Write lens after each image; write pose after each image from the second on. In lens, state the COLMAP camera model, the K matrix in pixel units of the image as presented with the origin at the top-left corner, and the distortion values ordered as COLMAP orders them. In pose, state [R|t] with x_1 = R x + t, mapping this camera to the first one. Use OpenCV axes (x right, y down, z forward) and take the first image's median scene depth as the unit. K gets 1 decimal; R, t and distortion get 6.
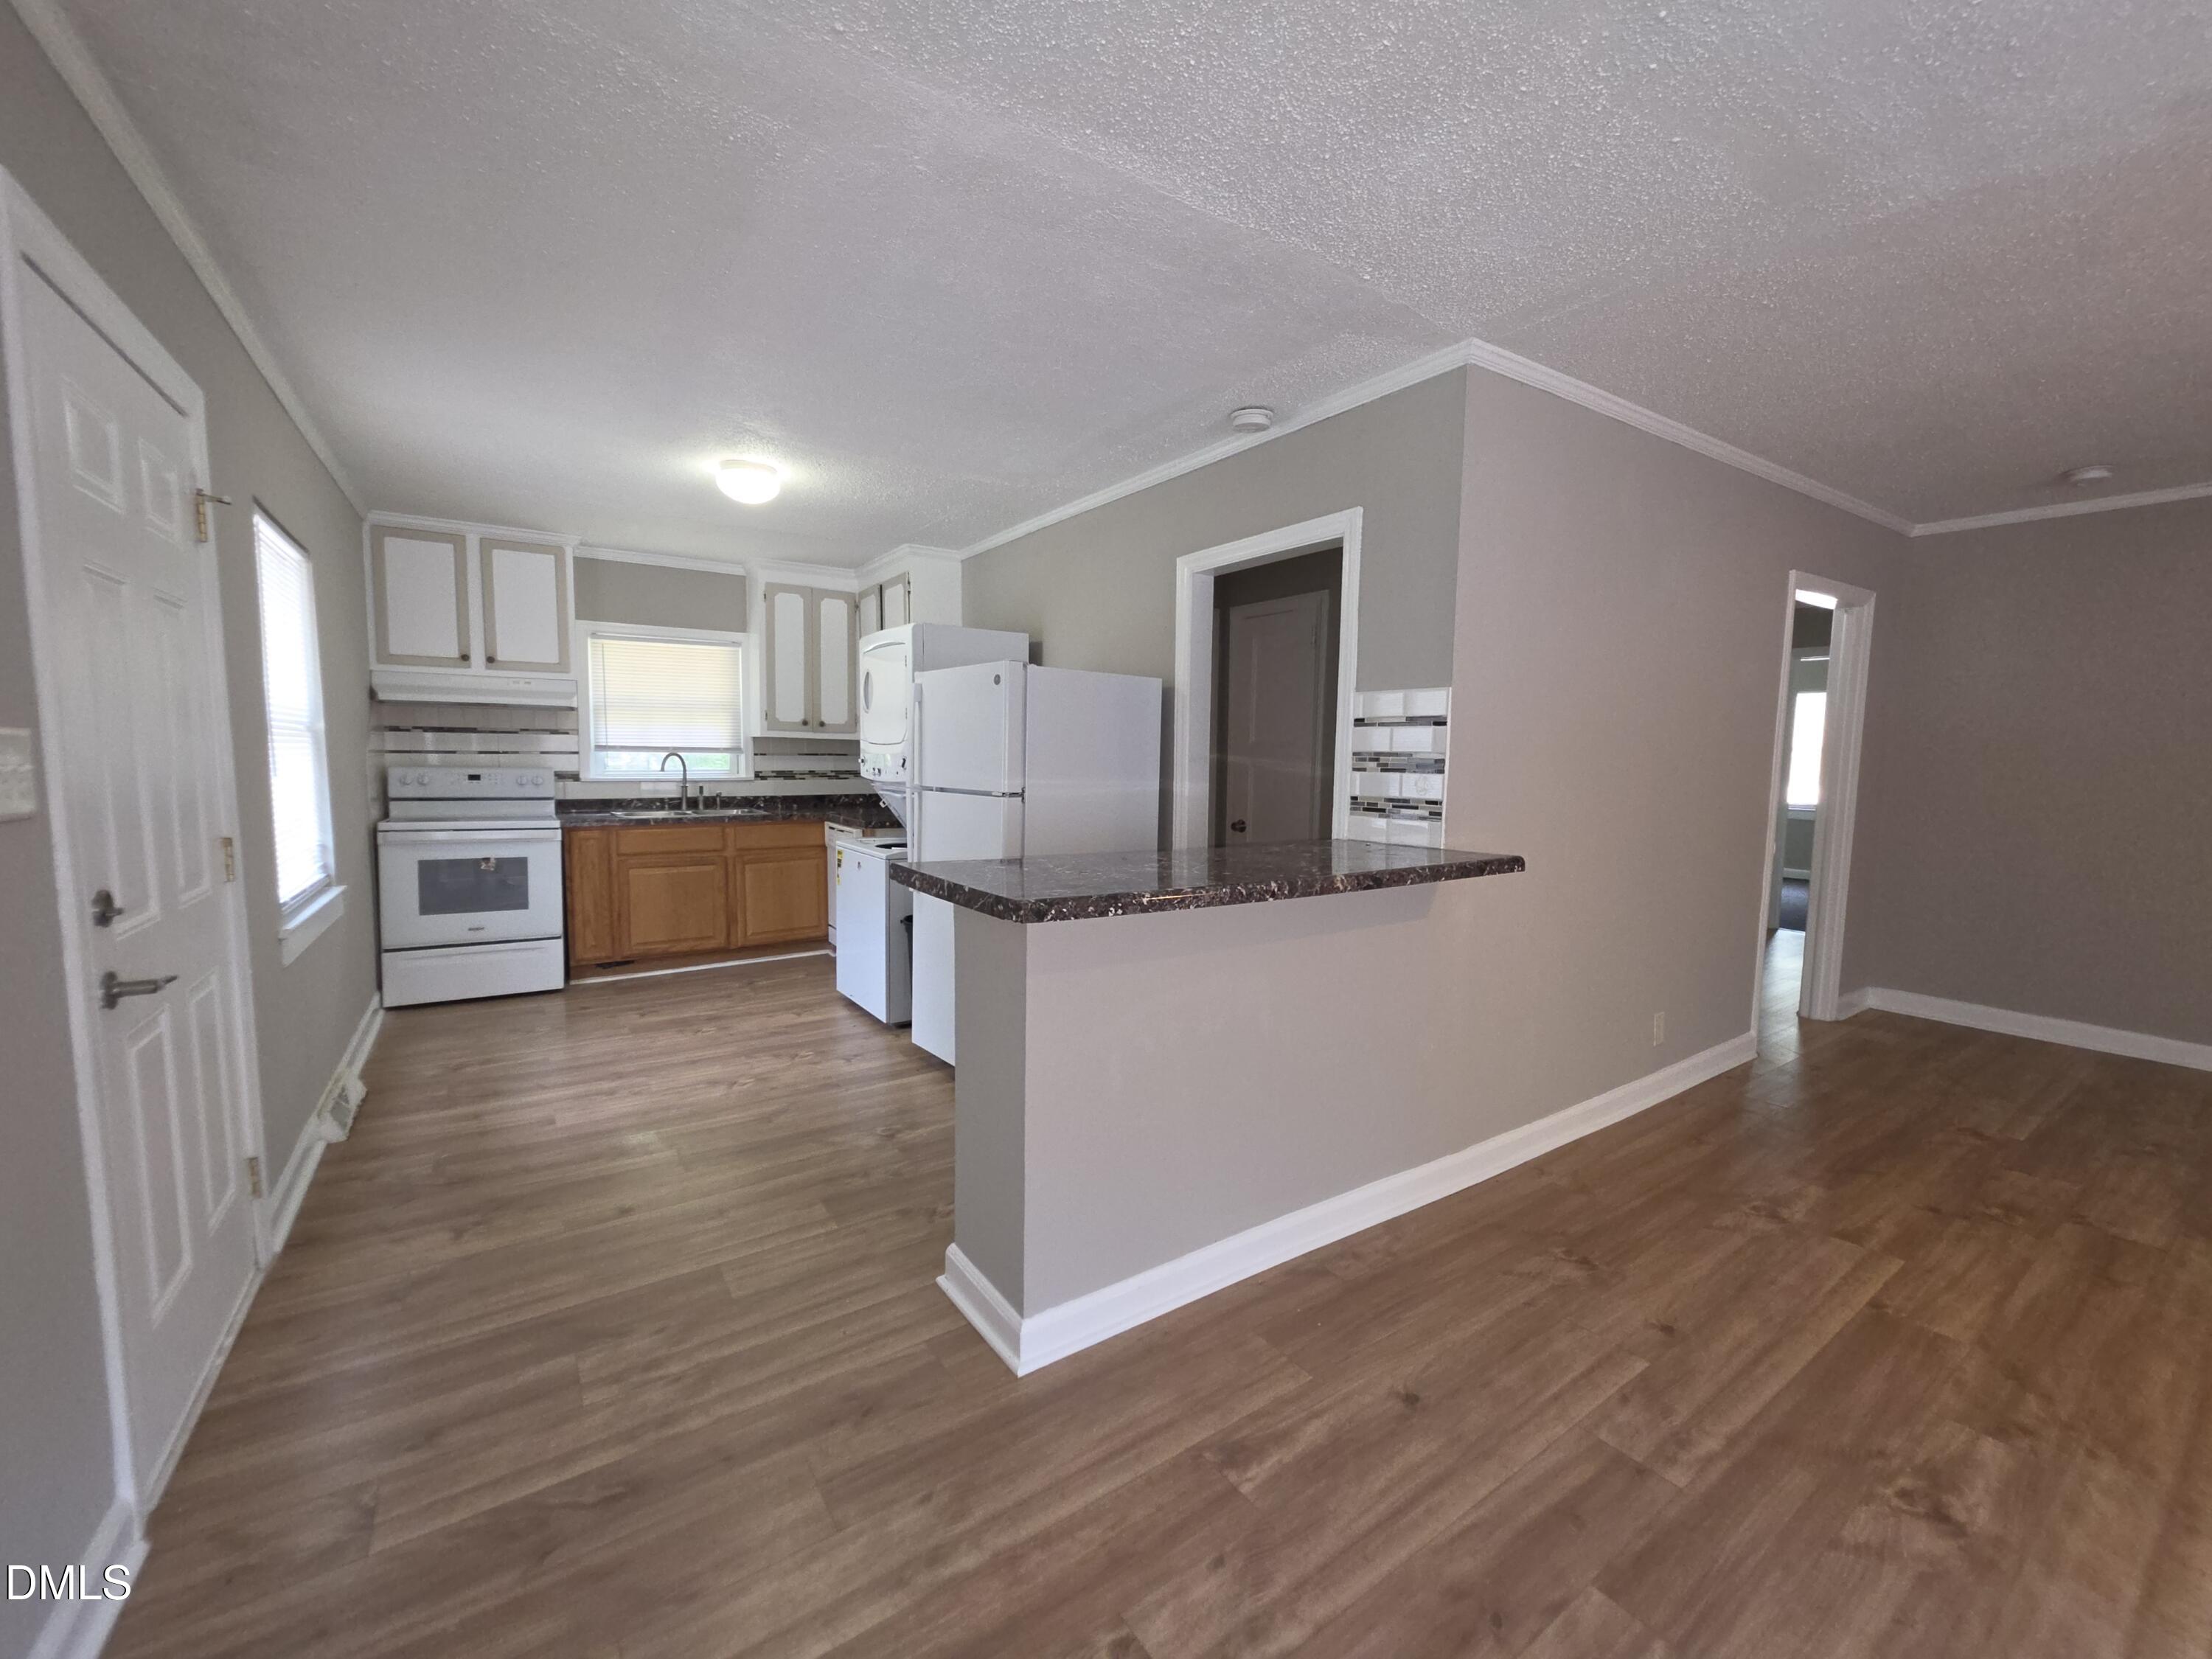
lens RADIAL K [[880.7, 0, 1086.3], [0, 880.7, 832.3], [0, 0, 1]] dist [-0.001497, 0.000682]
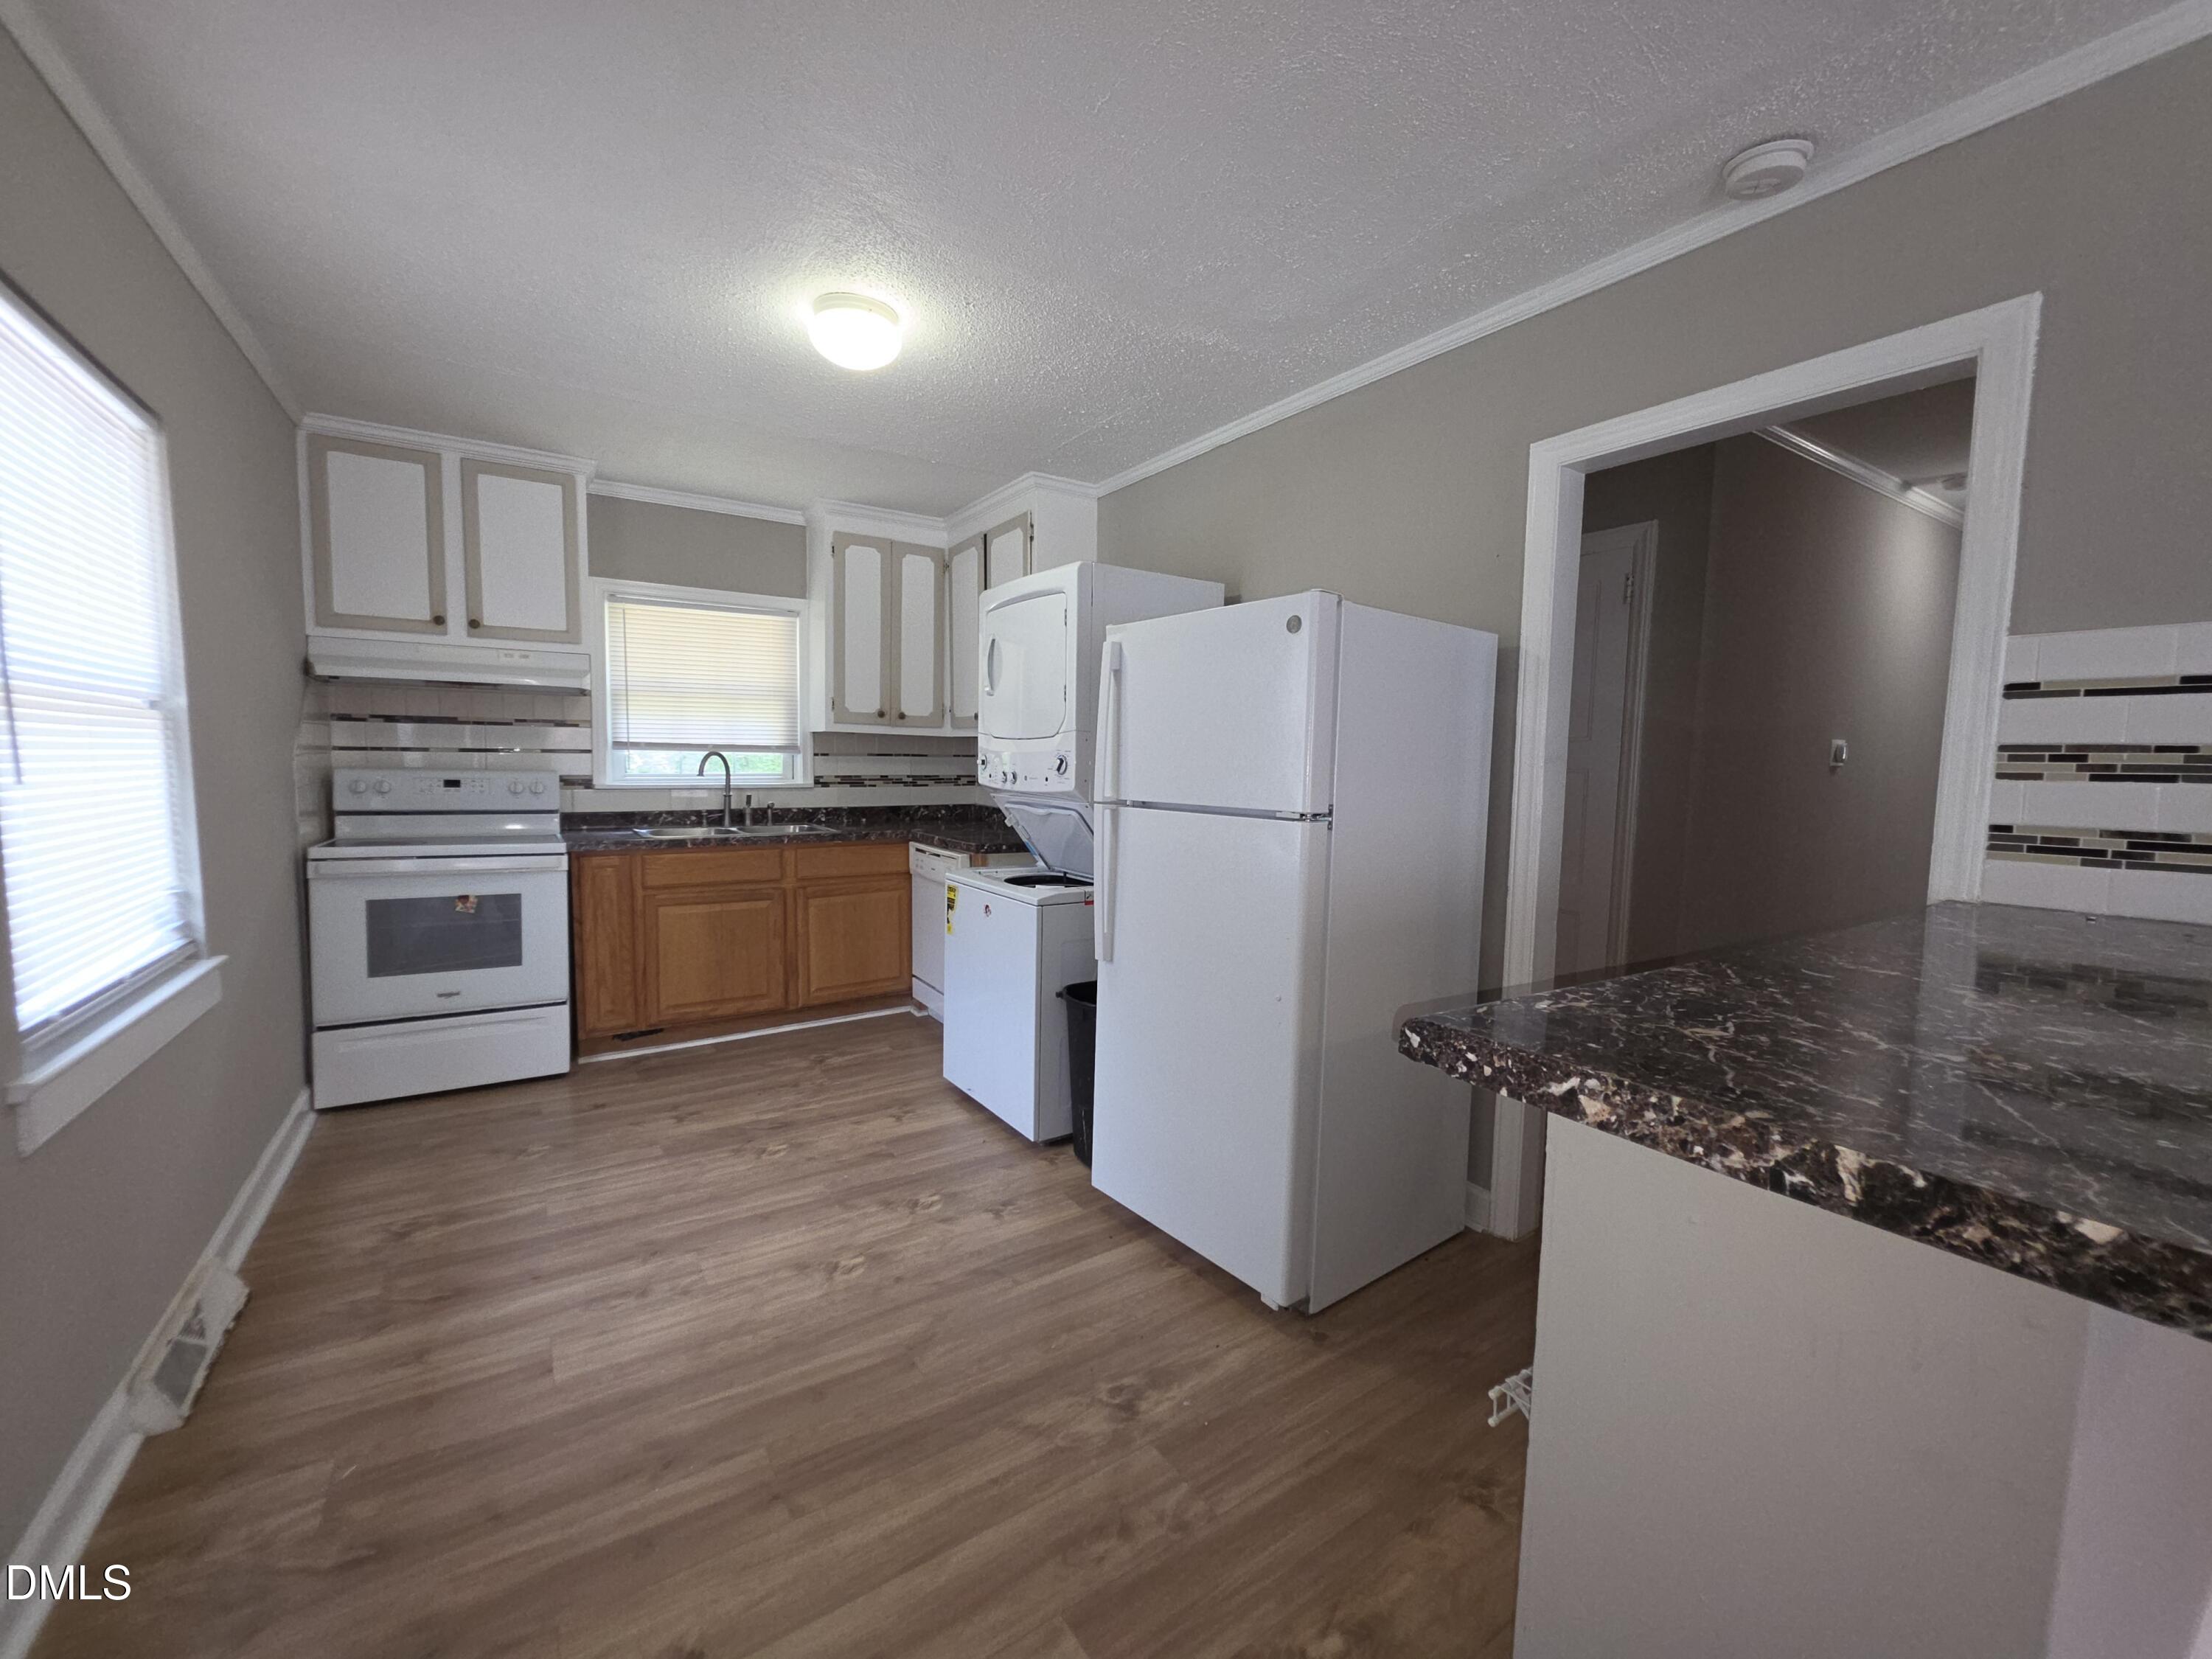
lens RADIAL K [[880.7, 0, 1086.7], [0, 880.7, 831.2], [0, 0, 1]] dist [-0.001497, 0.000682]
pose [[0.999971, 0.003153, -0.007000, -0.200398], [-0.003202, 0.999970, -0.007045, -0.024115], [0.006978, 0.007067, 0.999951, 0.339724]]
